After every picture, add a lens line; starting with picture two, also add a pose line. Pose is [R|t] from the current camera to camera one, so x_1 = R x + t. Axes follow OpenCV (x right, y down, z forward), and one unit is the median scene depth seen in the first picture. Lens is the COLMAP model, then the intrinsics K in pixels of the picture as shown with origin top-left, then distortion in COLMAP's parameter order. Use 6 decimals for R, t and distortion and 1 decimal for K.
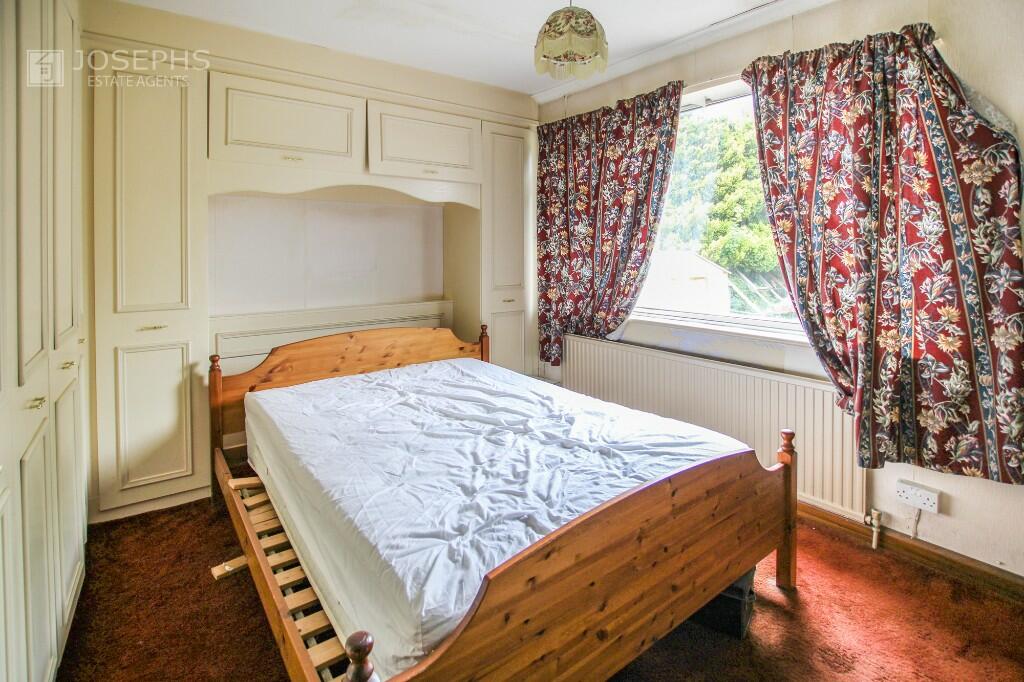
lens RADIAL K [[502.8, 0, 511.2], [0, 502.8, 329.0], [0, 0, 1]] dist [-0.000537, -0.010939]
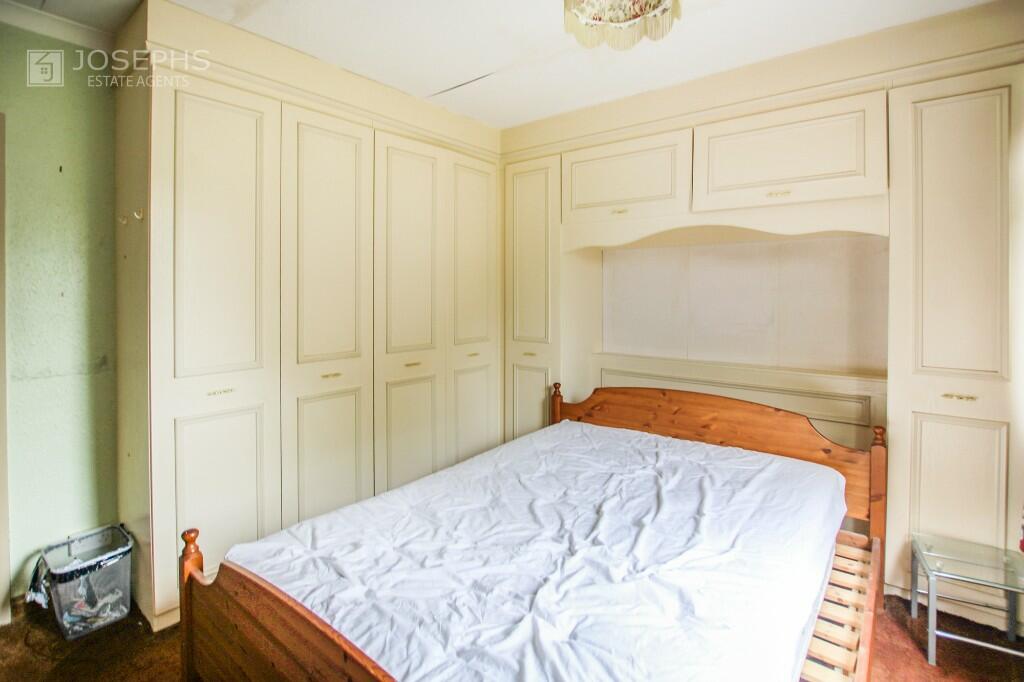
lens RADIAL K [[490.8, 0, 512.0], [0, 490.8, 341.0], [0, 0, 1]] dist [0.000004, -0.009565]
pose [[0.253051, 0.105787, -0.961652, 0.471935], [-0.145456, 0.986865, 0.070285, -0.105400], [0.956456, 0.122093, 0.265114, 0.508587]]
